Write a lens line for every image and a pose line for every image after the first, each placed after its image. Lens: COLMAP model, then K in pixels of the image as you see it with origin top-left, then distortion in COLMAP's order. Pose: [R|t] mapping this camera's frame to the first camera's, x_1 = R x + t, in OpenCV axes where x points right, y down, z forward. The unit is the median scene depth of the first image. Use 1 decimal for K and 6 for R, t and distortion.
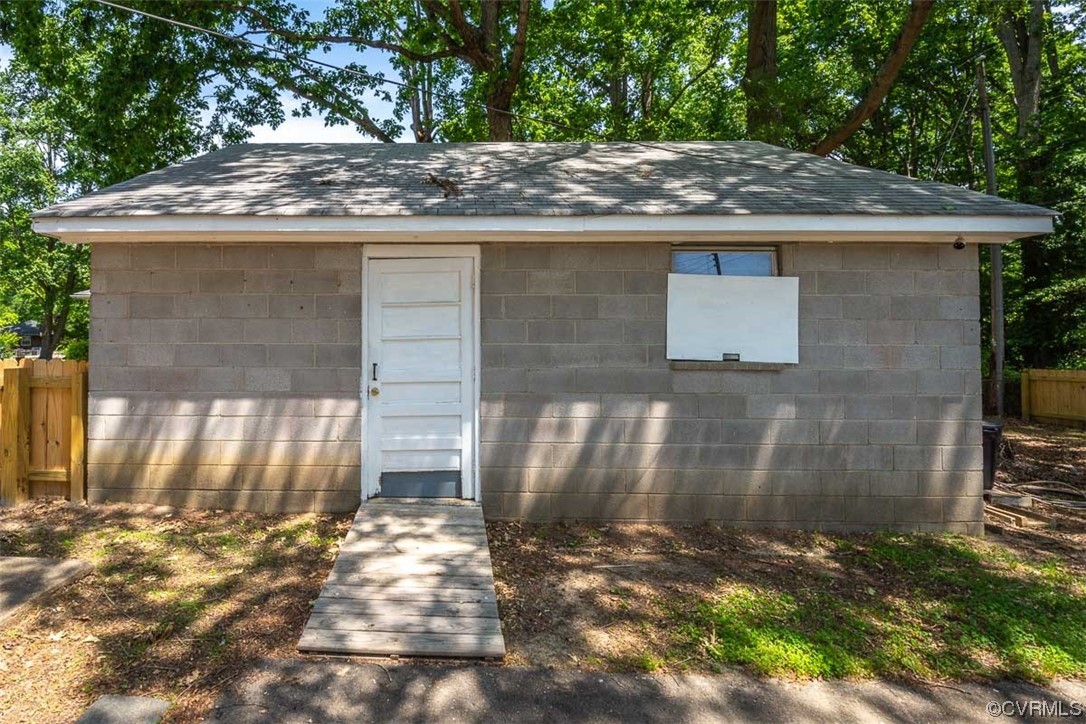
lens RADIAL K [[489.2, 0, 543.0], [0, 489.2, 362.0], [0, 0, 1]] dist [0.011121, -0.014568]
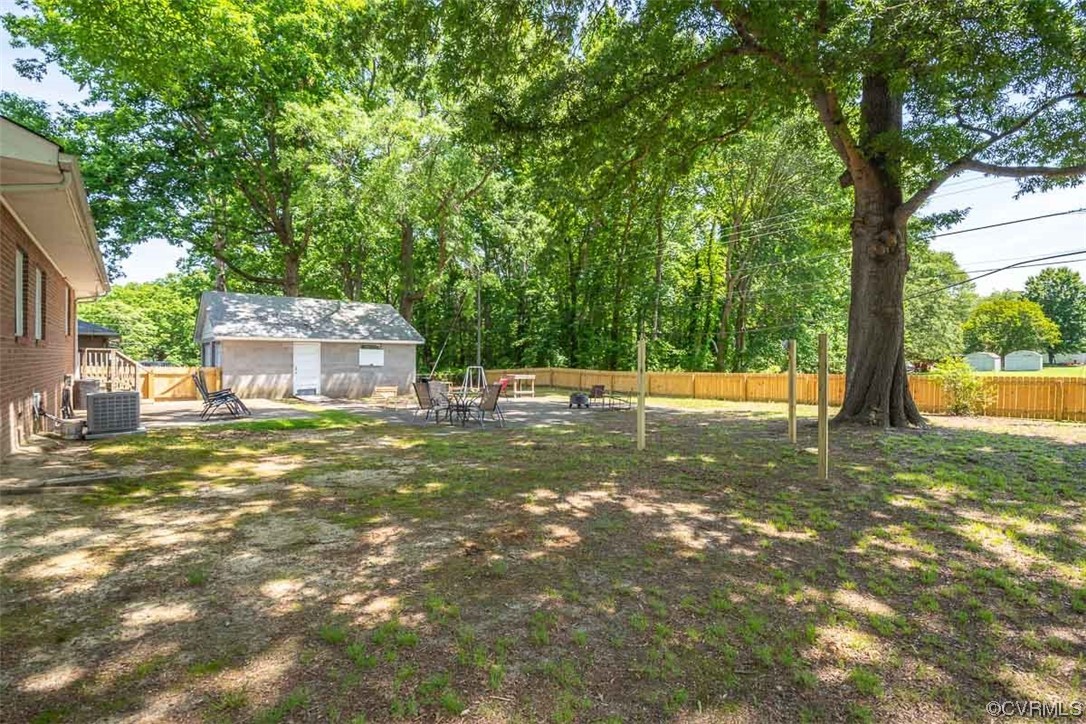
lens RADIAL K [[489.2, 0, 543.0], [0, 489.2, 362.0], [0, 0, 1]] dist [0.011121, -0.014568]
pose [[0.861351, -0.014329, 0.507809, -0.707406], [0.012395, 0.999897, 0.007190, -0.050582], [-0.507860, 0.000101, 0.861440, -4.474555]]
